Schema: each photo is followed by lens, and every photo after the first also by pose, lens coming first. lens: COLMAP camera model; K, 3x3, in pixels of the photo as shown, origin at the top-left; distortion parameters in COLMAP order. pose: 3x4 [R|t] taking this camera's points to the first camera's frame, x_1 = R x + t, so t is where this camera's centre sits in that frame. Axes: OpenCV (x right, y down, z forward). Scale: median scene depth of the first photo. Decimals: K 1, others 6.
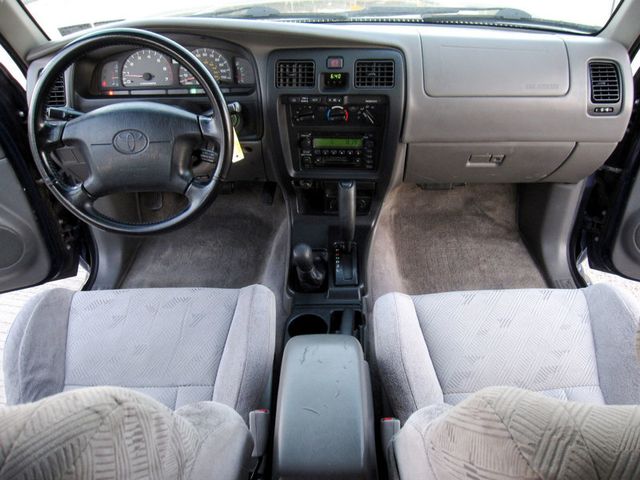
lens RADIAL K [[538.1, 0, 322.0], [0, 538.1, 234.2], [0, 0, 1]] dist [-0.070325, 0.031105]
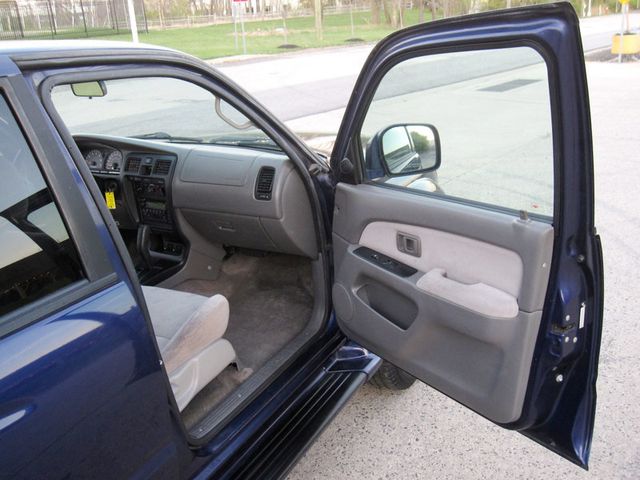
lens RADIAL K [[605.1, 0, 323.3], [0, 605.1, 221.7], [0, 0, 1]] dist [-0.057070, 0.000000]
pose [[0.888922, 0.111804, -0.444204, 1.399020], [-0.231473, 0.946466, -0.224993, 0.197661], [0.395268, 0.302823, 0.867215, -0.485189]]
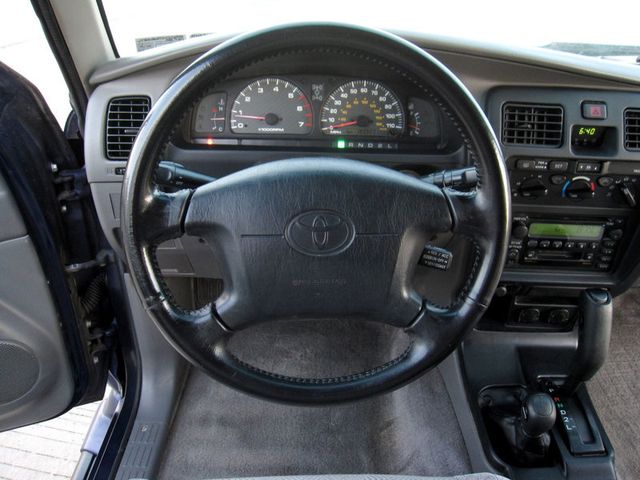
lens RADIAL K [[538.1, 0, 313.5], [0, 538.1, 232.7], [0, 0, 1]] dist [-0.070325, 0.031105]
pose [[0.997659, 0.022565, 0.064560, -0.319517], [-0.015550, 0.994119, -0.107174, -0.091687], [-0.066598, 0.105919, 0.992142, 0.369839]]
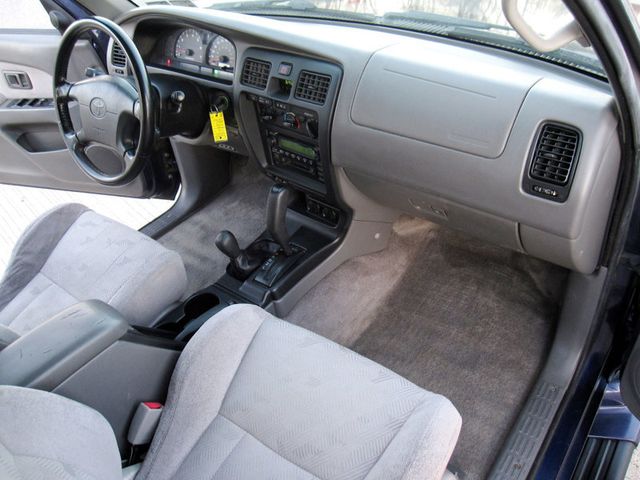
lens RADIAL K [[538.1, 0, 315.9], [0, 538.1, 233.8], [0, 0, 1]] dist [-0.070325, 0.031105]
pose [[0.794767, 0.322981, -0.513838, 0.617595], [-0.281143, 0.946246, 0.159926, -0.187315], [0.537870, 0.017358, 0.842849, 0.179492]]
